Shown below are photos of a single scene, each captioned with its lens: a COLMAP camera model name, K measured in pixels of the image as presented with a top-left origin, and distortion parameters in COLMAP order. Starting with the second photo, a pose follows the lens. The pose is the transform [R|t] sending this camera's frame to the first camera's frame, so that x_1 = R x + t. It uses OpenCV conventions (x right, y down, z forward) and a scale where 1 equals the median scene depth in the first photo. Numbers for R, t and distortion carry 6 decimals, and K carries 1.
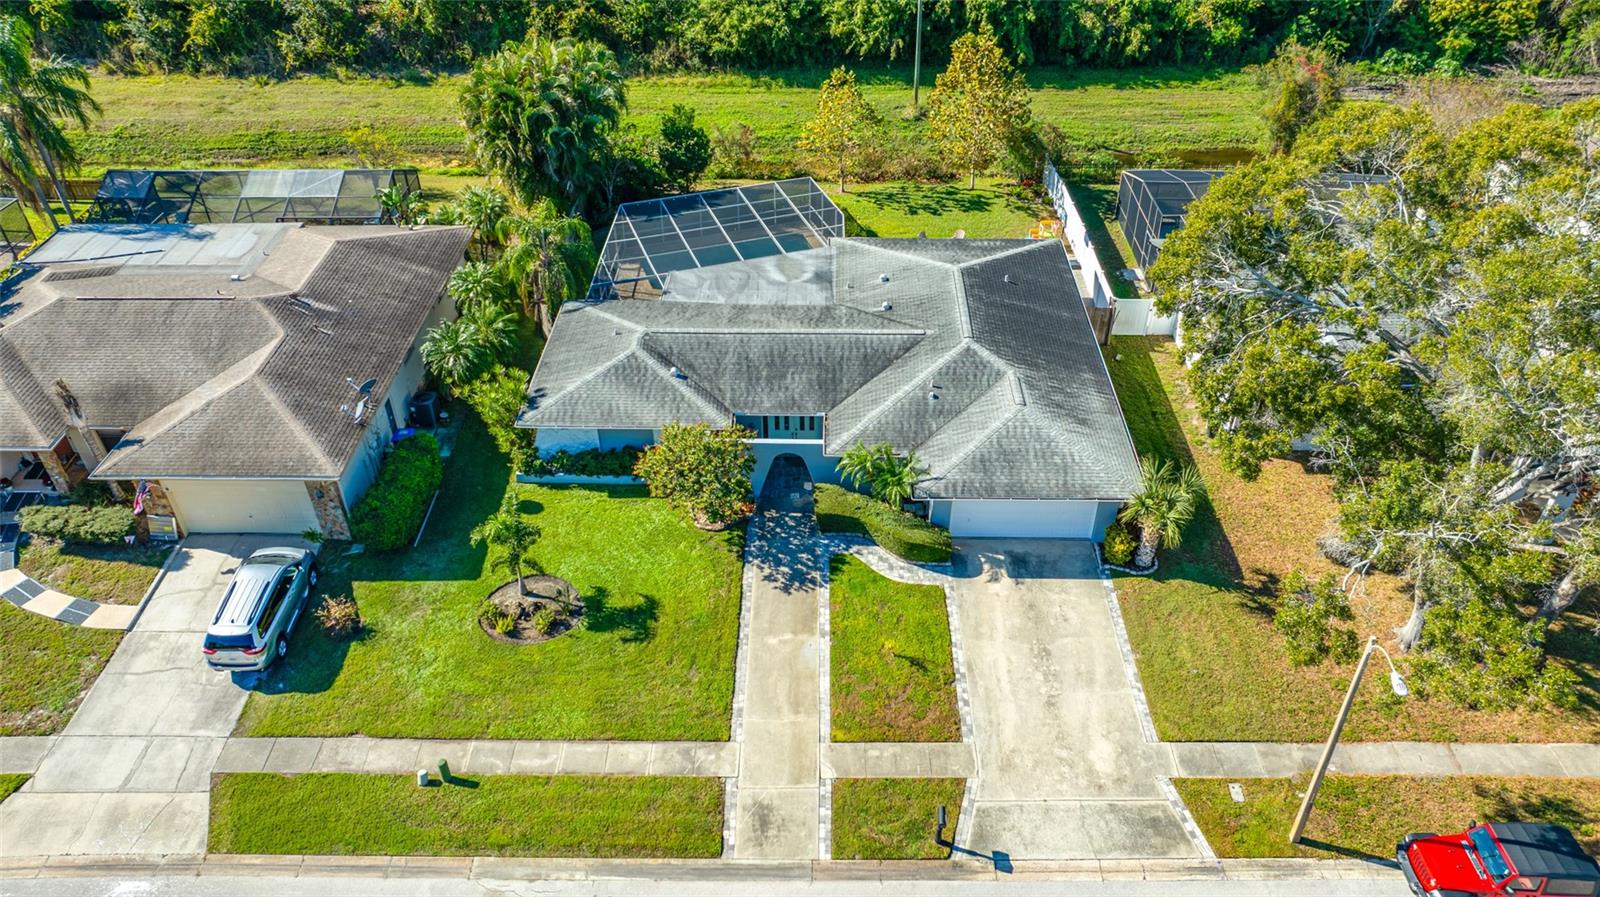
lens RADIAL K [[1121.9, 0, 800.0], [0, 1121.9, 448.5], [0, 0, 1]] dist [-0.030582, 0.000932]
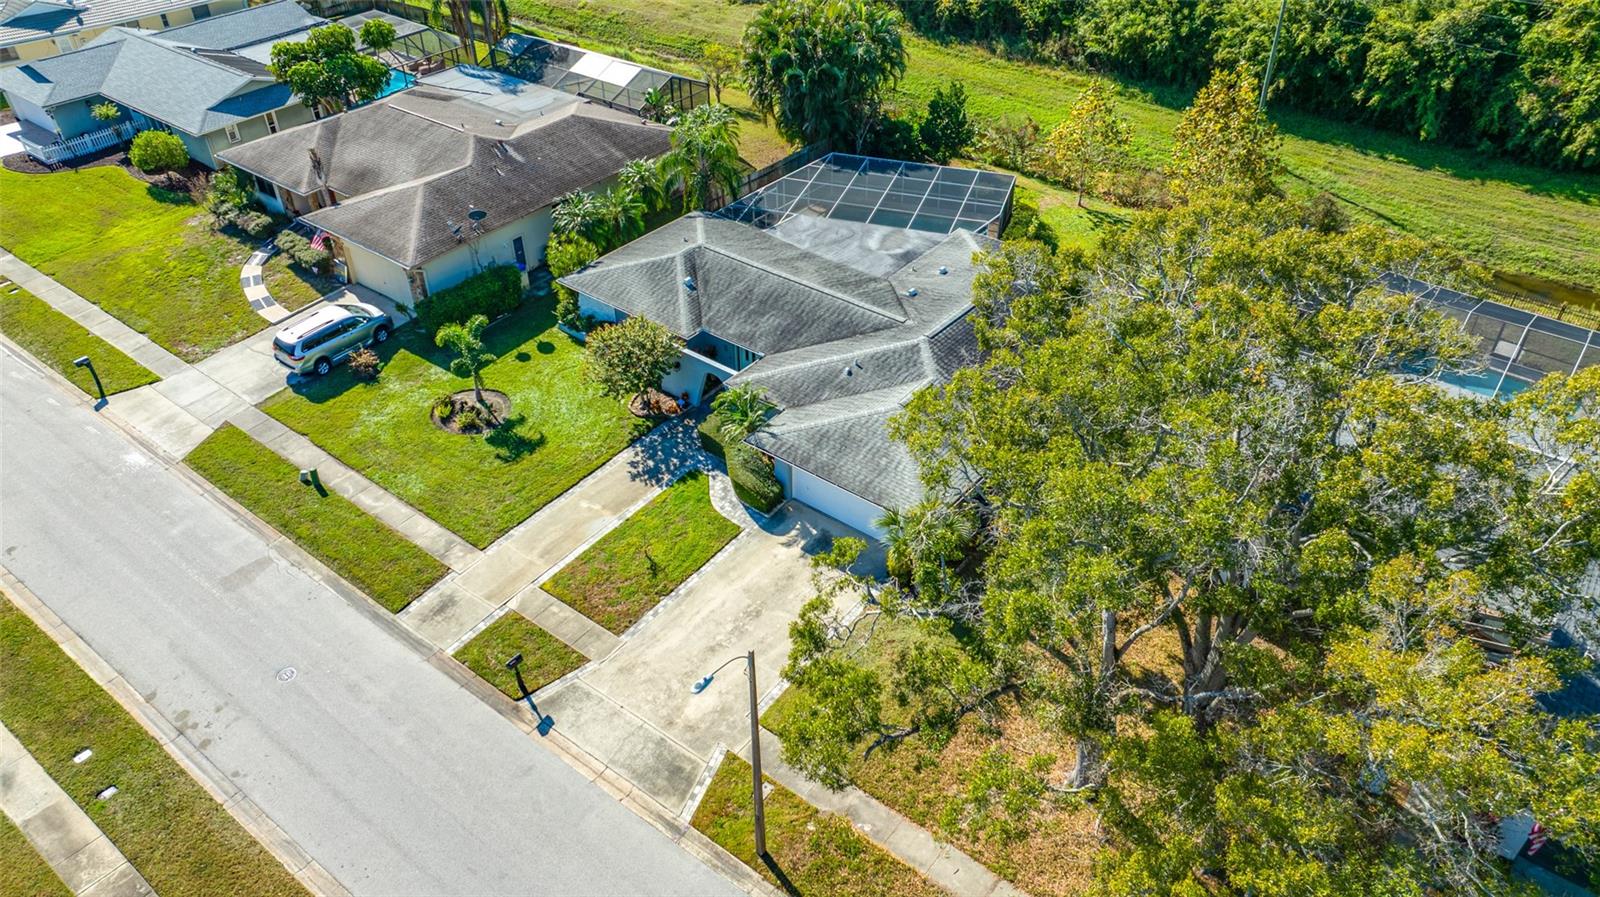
lens RADIAL K [[1121.1, 0, 800.0], [0, 1121.1, 448.5], [0, 0, 1]] dist [-0.047813, 0.058390]
pose [[0.798321, 0.365187, -0.478876, 0.675619], [-0.361362, 0.926586, 0.104192, -0.081445], [0.481769, 0.089869, 0.871678, 0.094887]]
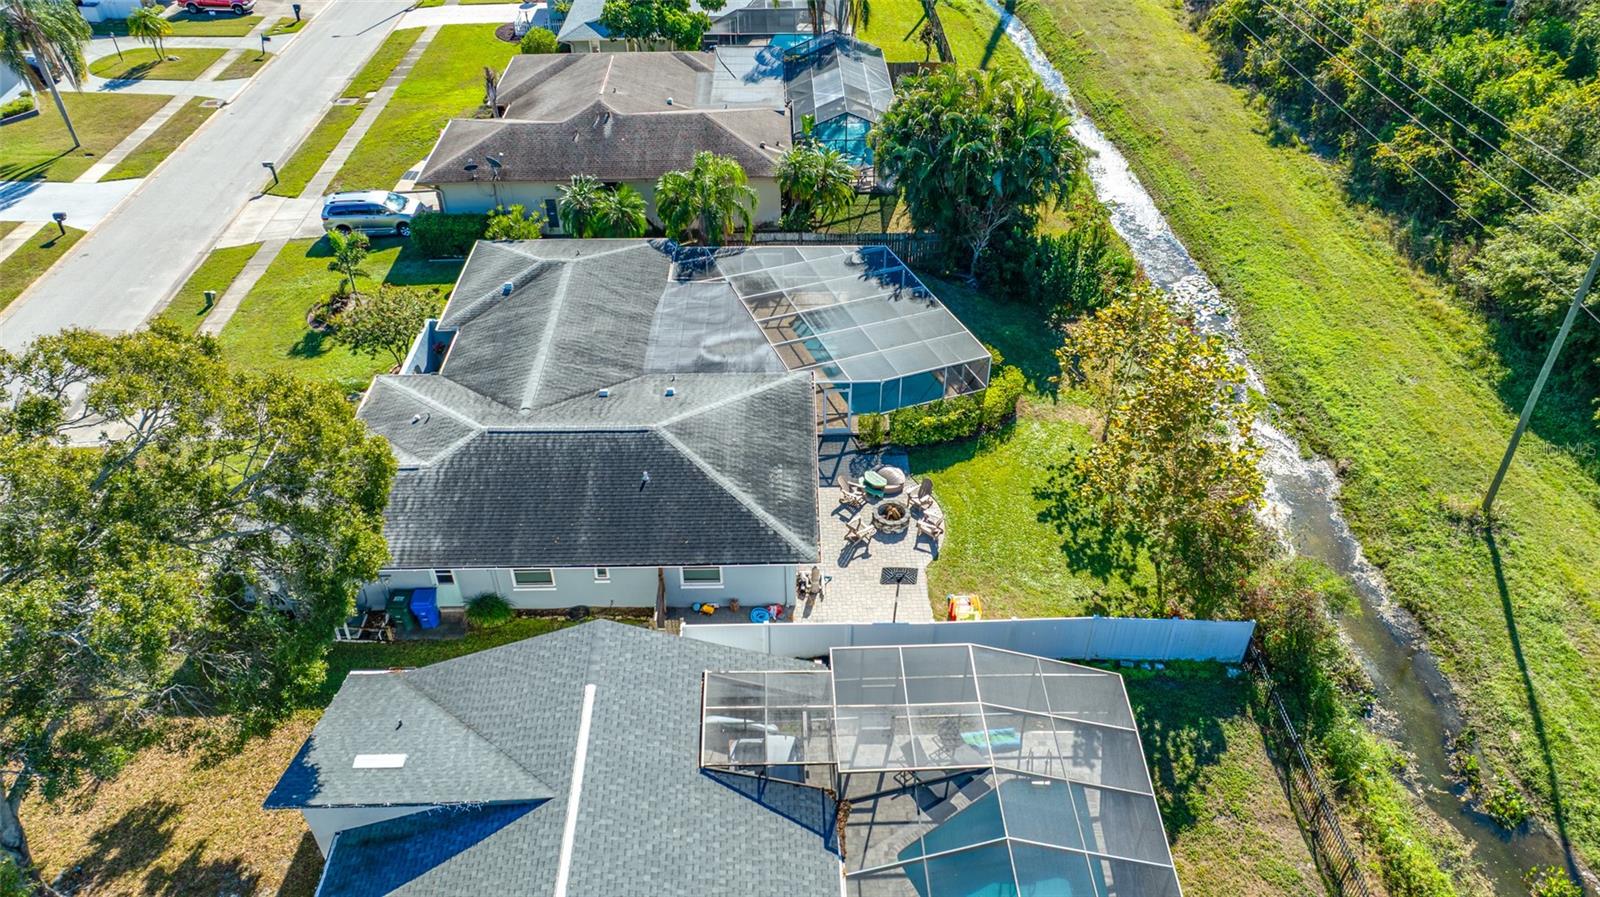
lens RADIAL K [[1121.9, 0, 800.0], [0, 1121.9, 448.5], [0, 0, 1]] dist [-0.030582, 0.000932]
pose [[0.042853, 0.613045, -0.788885, 1.025785], [-0.599125, 0.647649, 0.470744, -0.769938], [0.799508, 0.452468, 0.395044, 1.000648]]
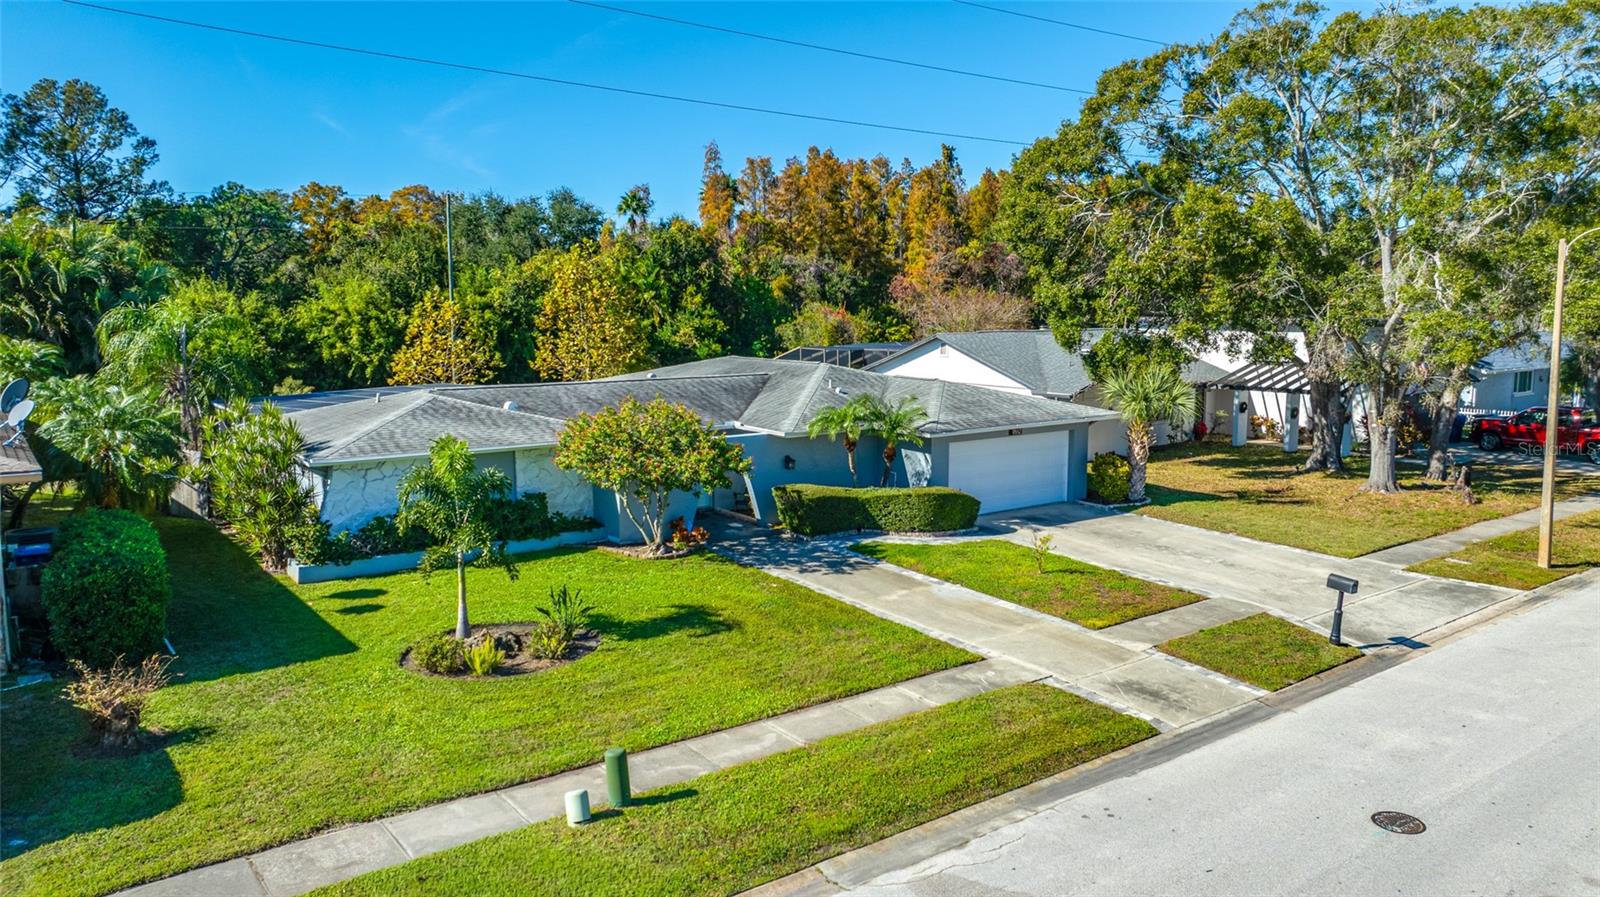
lens RADIAL K [[1152.8, 0, 800.0], [0, 1152.8, 448.5], [0, 0, 1]] dist [-0.085276, 0.118595]
pose [[0.795103, -0.072422, 0.602135, -0.457190], [0.362788, 0.852416, -0.376527, 0.325617], [-0.486000, 0.517825, 0.704032, 0.501384]]
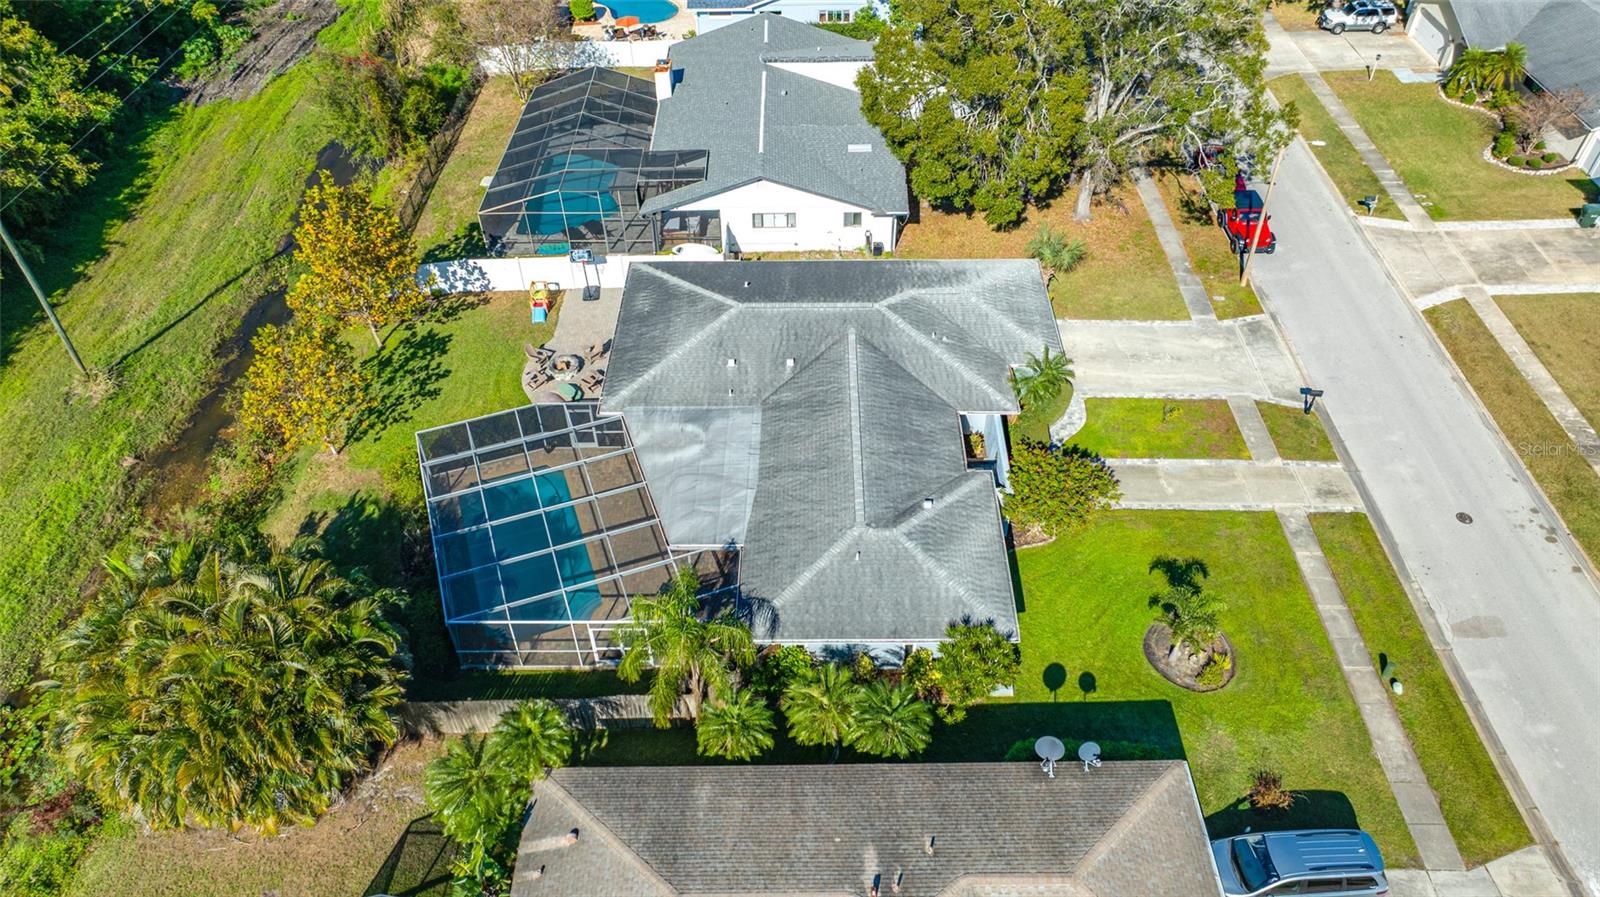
lens RADIAL K [[1152.8, 0, 800.0], [0, 1152.8, 448.5], [0, 0, 1]] dist [-0.085276, 0.118595]
pose [[-0.019579, -0.676491, 0.736191, -0.915831], [0.612713, 0.573741, 0.543510, -0.795994], [-0.790063, 0.461715, 0.403262, 0.778548]]
